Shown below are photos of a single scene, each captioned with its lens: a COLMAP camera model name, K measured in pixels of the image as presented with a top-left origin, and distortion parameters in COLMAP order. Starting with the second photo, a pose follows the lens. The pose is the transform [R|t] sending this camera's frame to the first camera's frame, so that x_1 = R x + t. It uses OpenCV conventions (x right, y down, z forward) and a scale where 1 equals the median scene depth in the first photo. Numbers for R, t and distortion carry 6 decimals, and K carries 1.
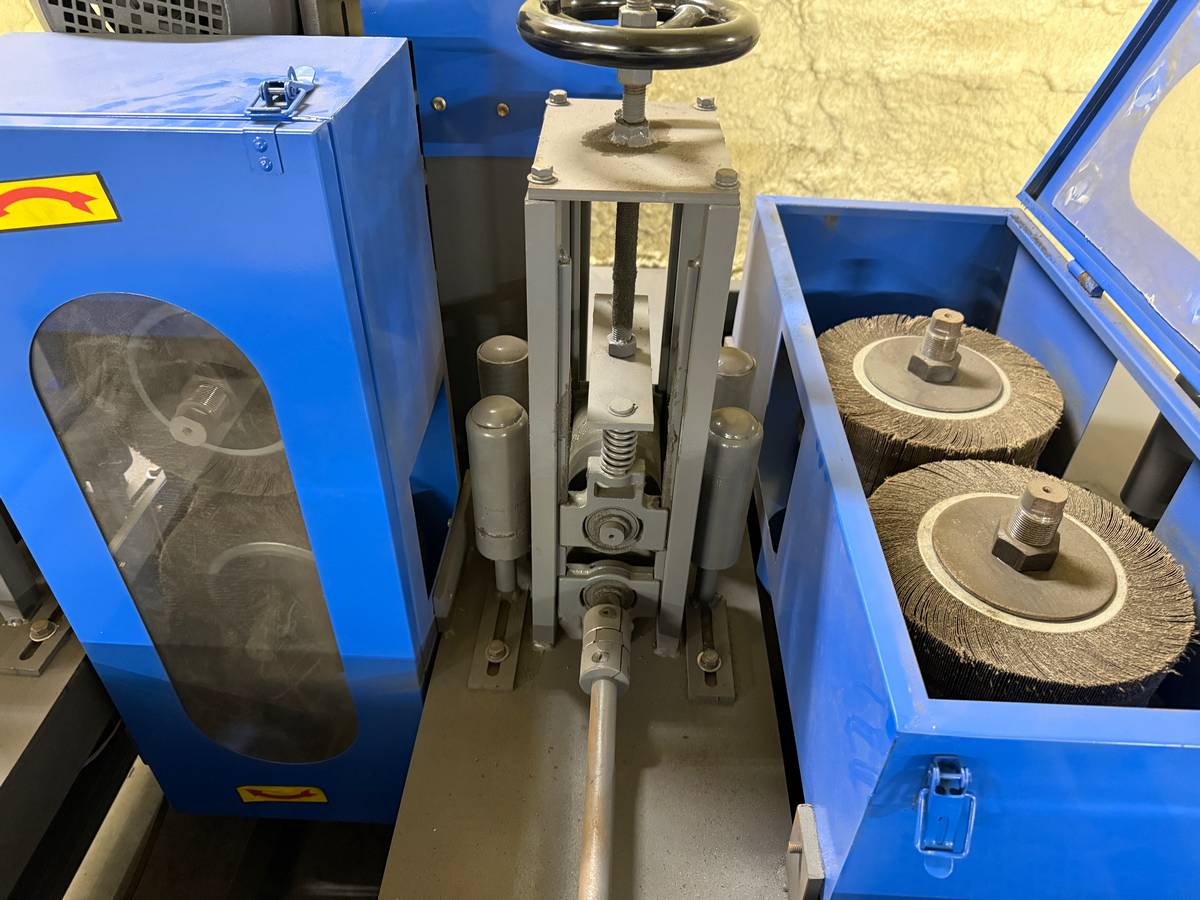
lens RADIAL K [[859.9, 0, 611.3], [0, 859.9, 443.1], [0, 0, 1]] dist [0.026469, -0.039512]
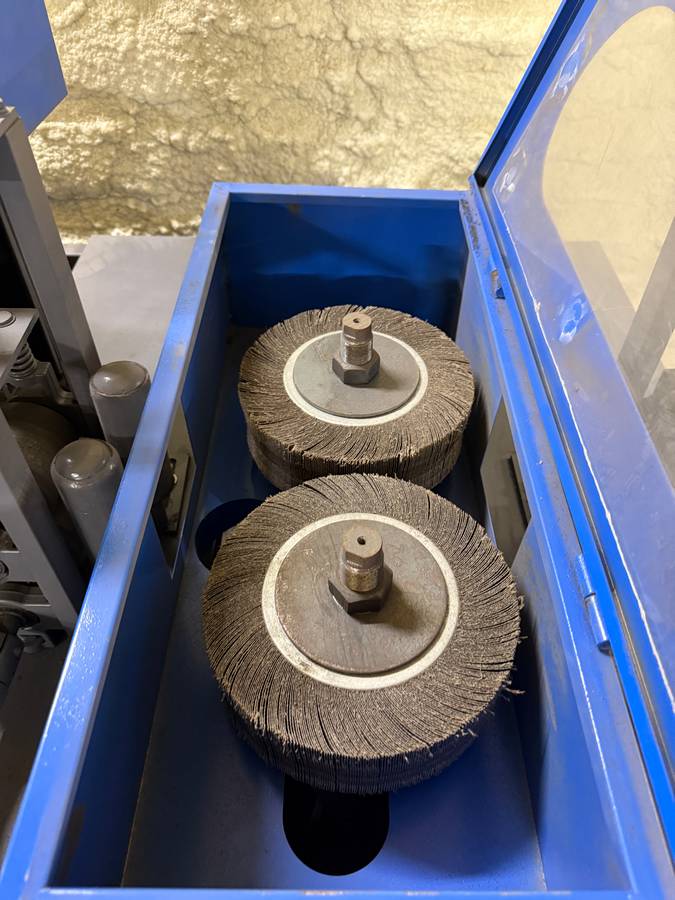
lens RADIAL K [[644.9, 0, 342.6], [0, 644.9, 448.9], [0, 0, 1]] dist [0.026469, -0.039512]
pose [[0.999520, -0.028816, 0.011365, 0.211745], [0.026476, 0.985186, 0.169431, -0.074795], [-0.016079, -0.169049, 0.985476, 0.138902]]
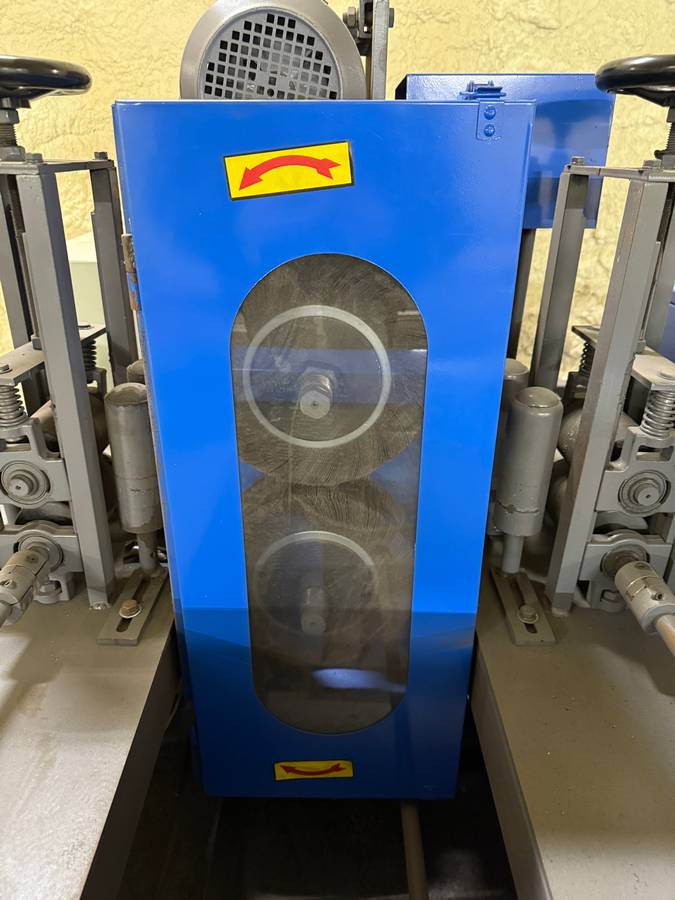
lens RADIAL K [[644.9, 0, 332.1], [0, 644.9, 451.4], [0, 0, 1]] dist [0.026469, -0.039512]
pose [[0.999556, -0.025687, 0.015108, -0.220314], [0.028230, 0.978600, -0.203825, 0.107733], [-0.009549, 0.204161, 0.978891, 0.060291]]
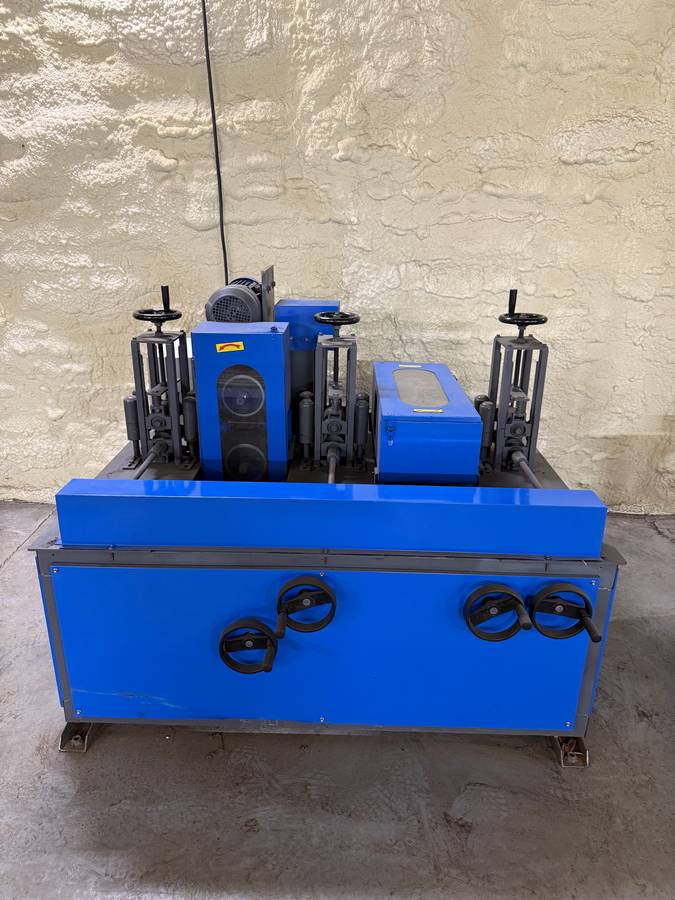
lens RADIAL K [[644.9, 0, 339.3], [0, 644.9, 447.5], [0, 0, 1]] dist [0.026469, -0.039512]
pose [[0.999636, -0.022598, 0.014739, -0.011633], [0.025916, 0.956190, -0.291598, 0.556558], [-0.007503, 0.291874, 0.956427, -0.990836]]
